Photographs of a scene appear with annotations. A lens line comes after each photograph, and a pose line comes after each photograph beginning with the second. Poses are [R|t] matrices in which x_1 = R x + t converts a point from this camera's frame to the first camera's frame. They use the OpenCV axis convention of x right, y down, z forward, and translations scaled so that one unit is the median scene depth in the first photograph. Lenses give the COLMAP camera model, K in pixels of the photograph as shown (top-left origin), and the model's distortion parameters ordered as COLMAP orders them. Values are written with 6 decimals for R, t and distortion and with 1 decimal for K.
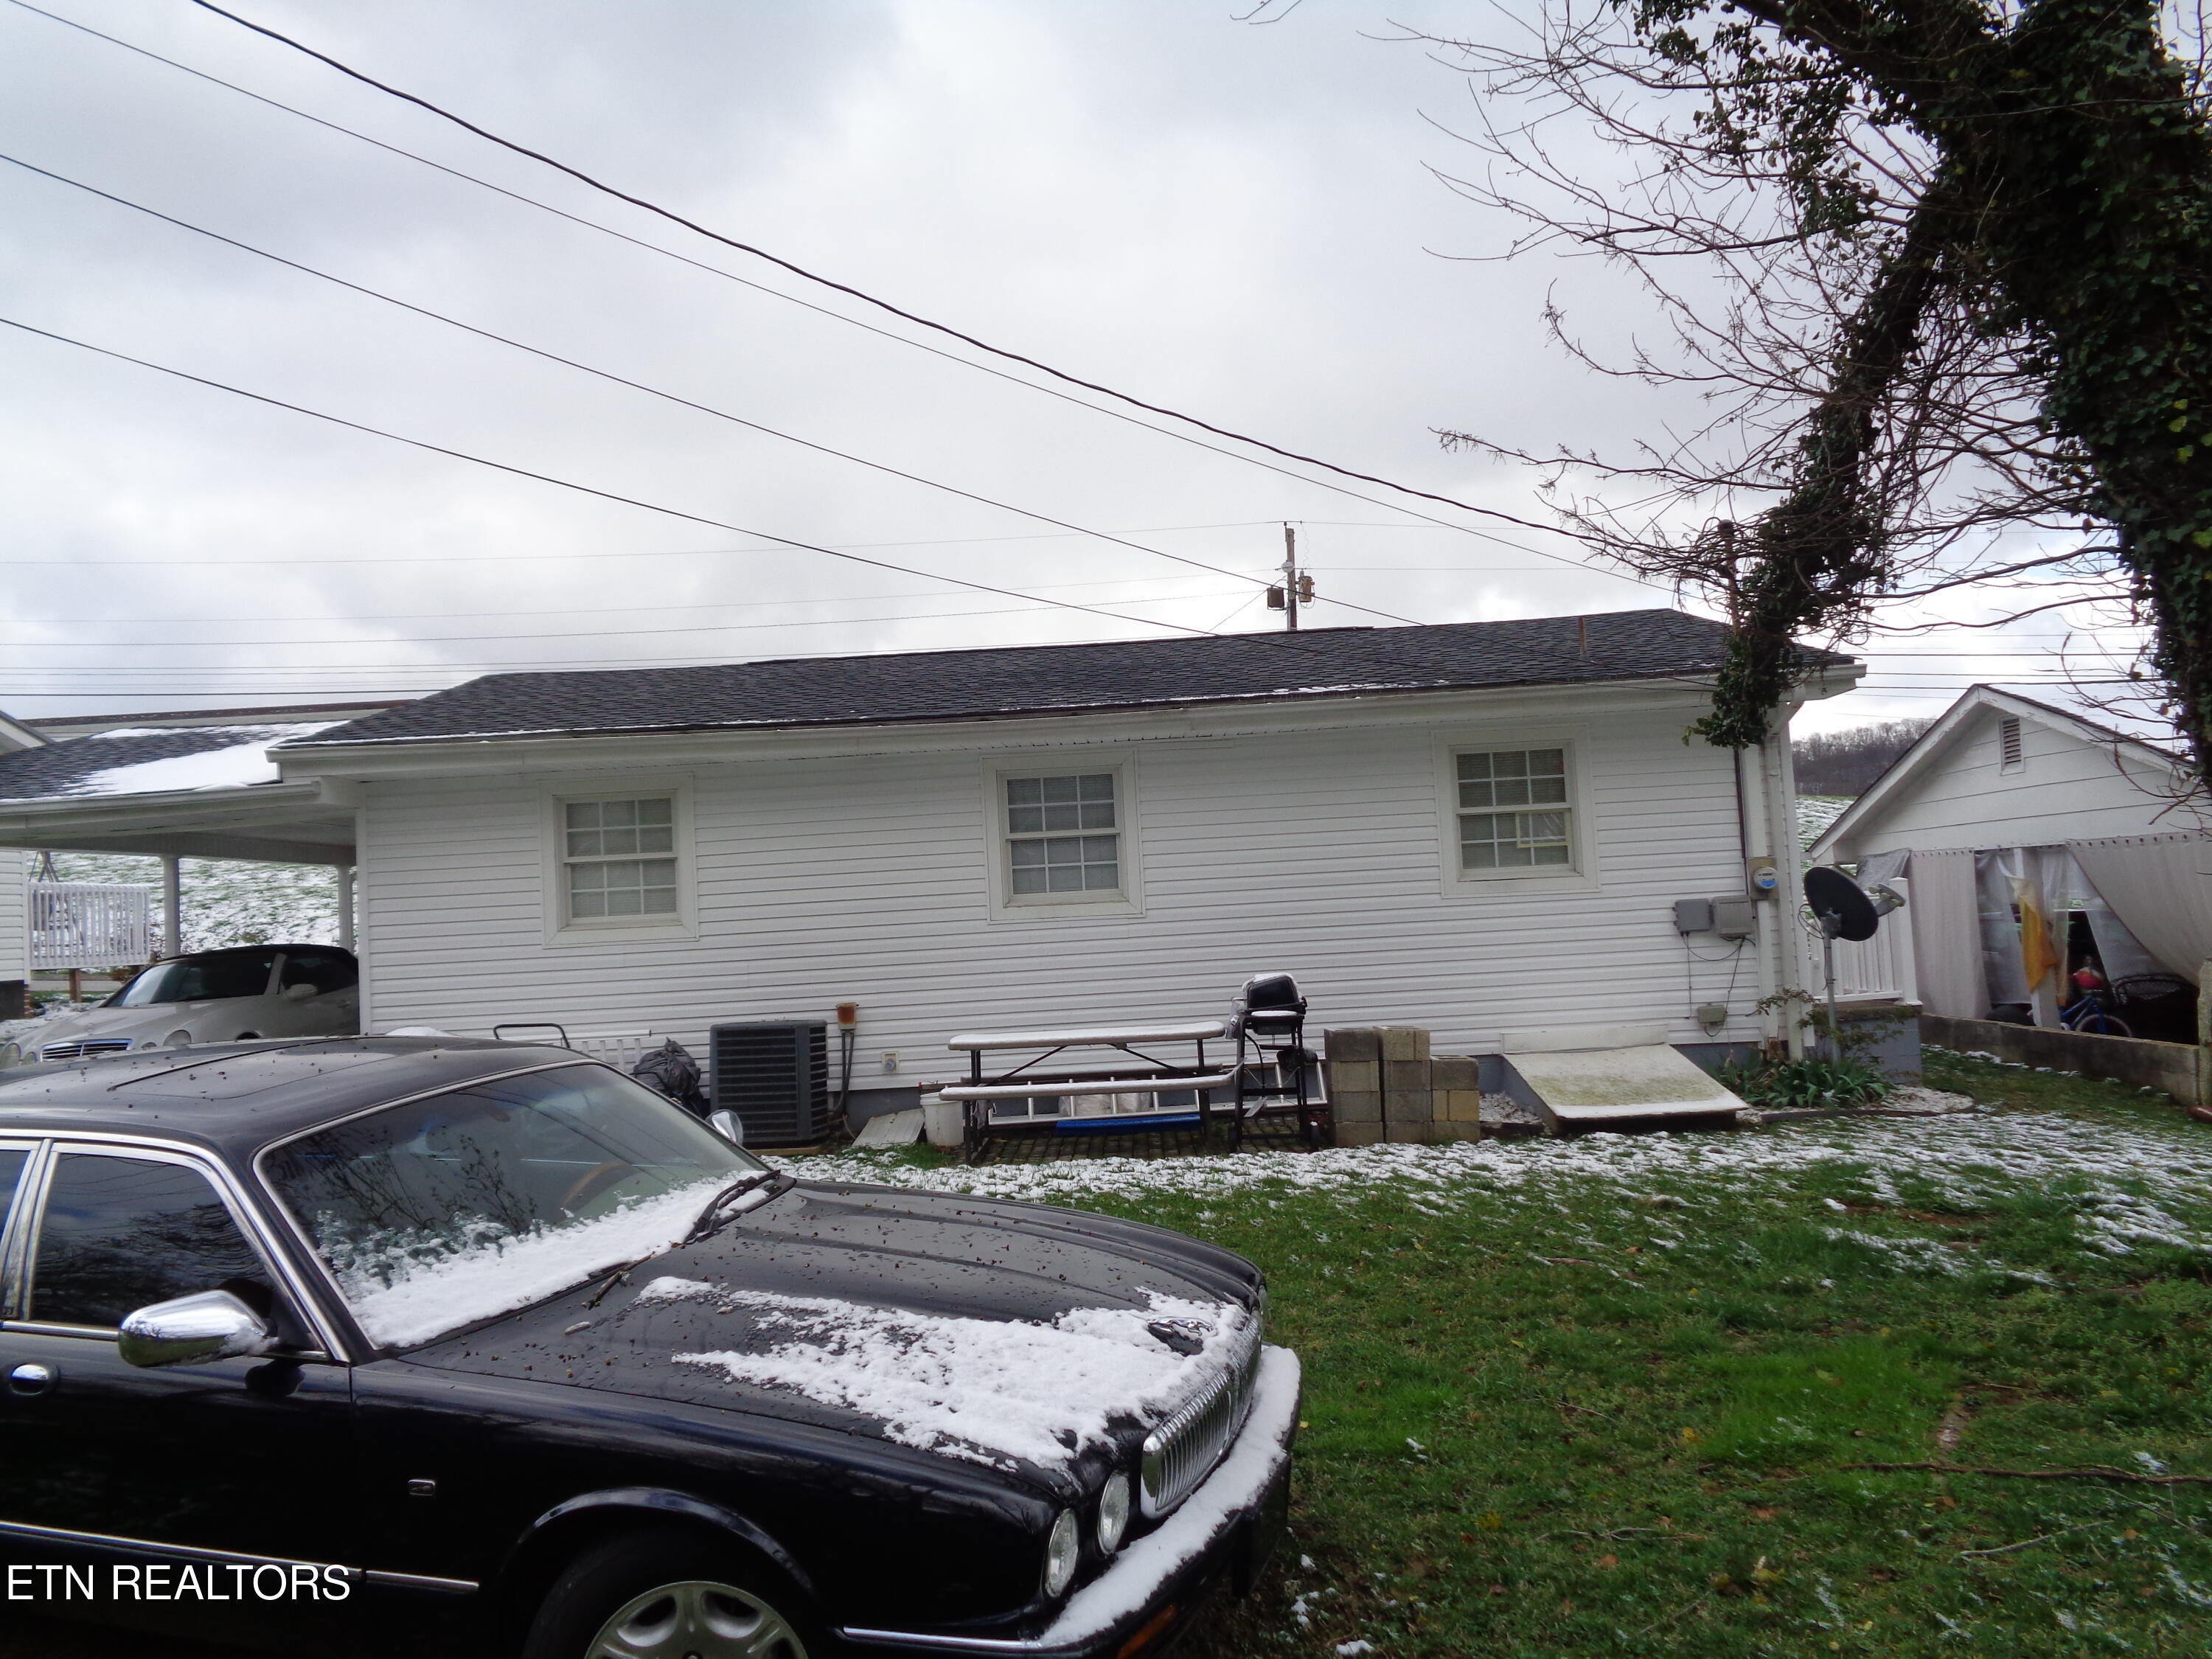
lens RADIAL K [[1697.2, 0, 1261.6], [0, 1697.2, 874.0], [0, 0, 1]] dist [-0.065917, 0.005879]
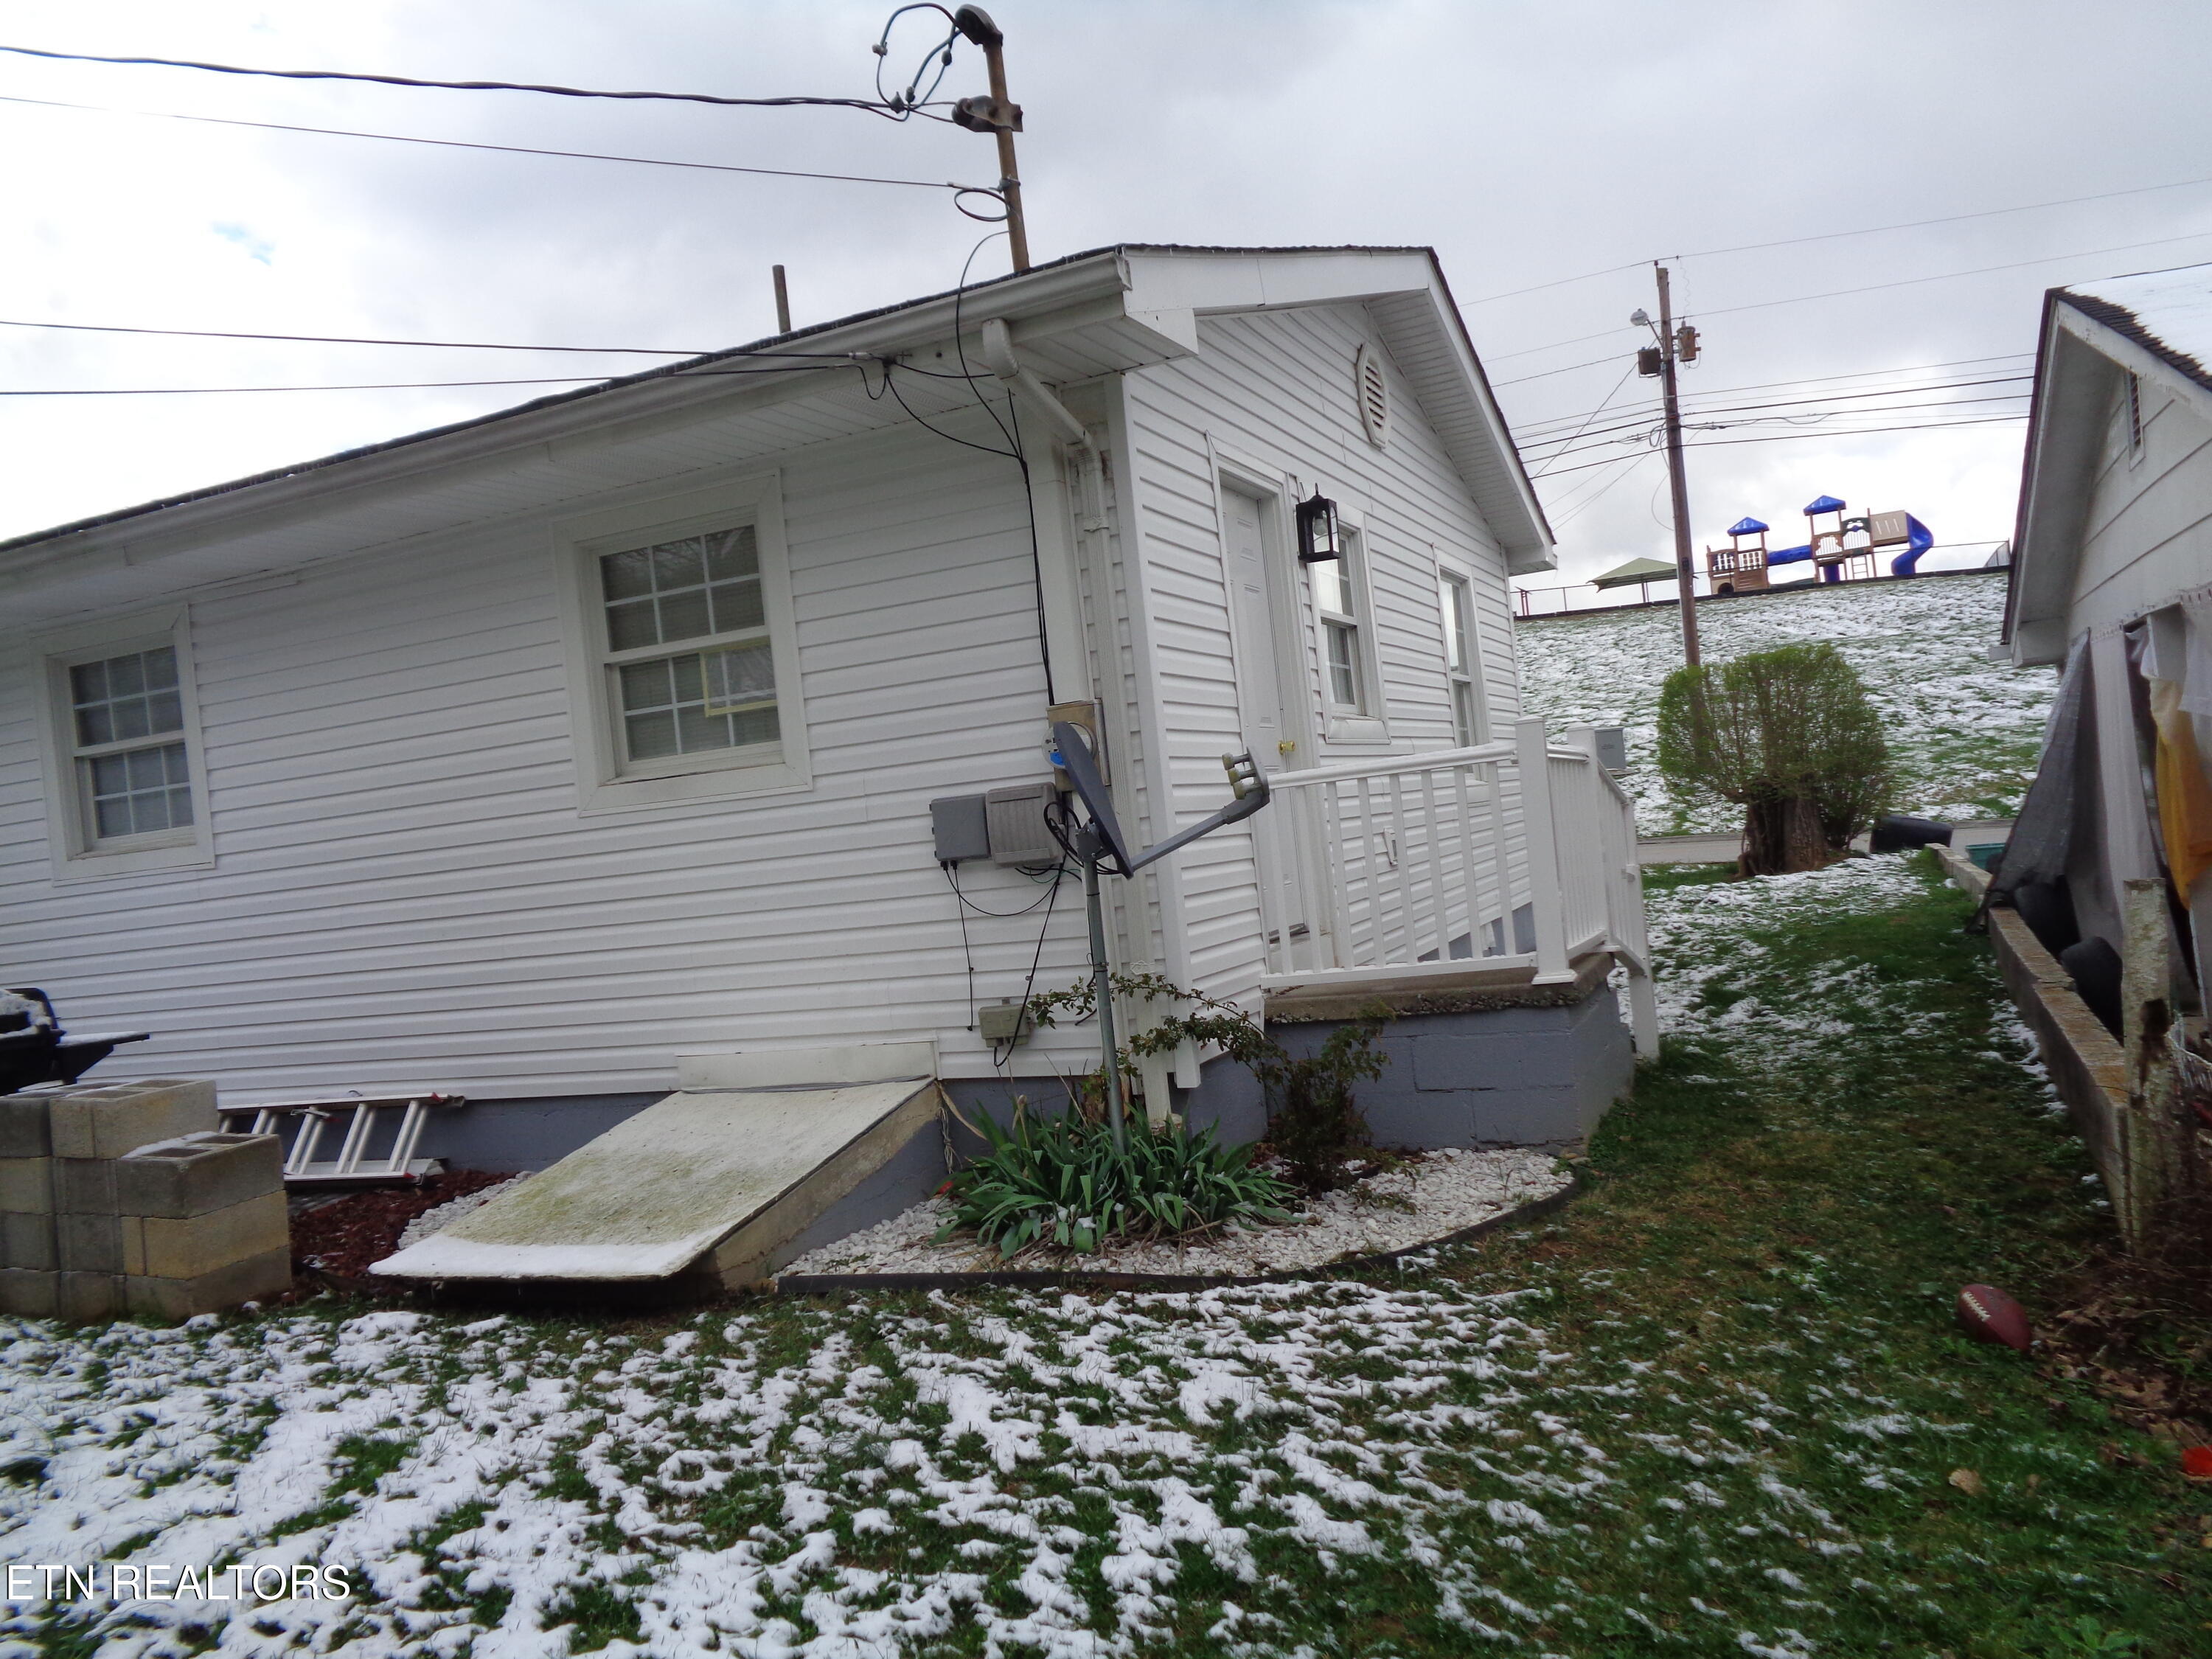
lens RADIAL K [[1697.2, 0, 1261.6], [0, 1697.2, 874.0], [0, 0, 1]] dist [-0.065917, 0.005879]
pose [[0.912528, -0.031414, -0.407807, 0.540107], [0.071349, 0.993985, 0.083087, 0.002848], [0.402743, -0.104916, 0.909280, 0.574536]]
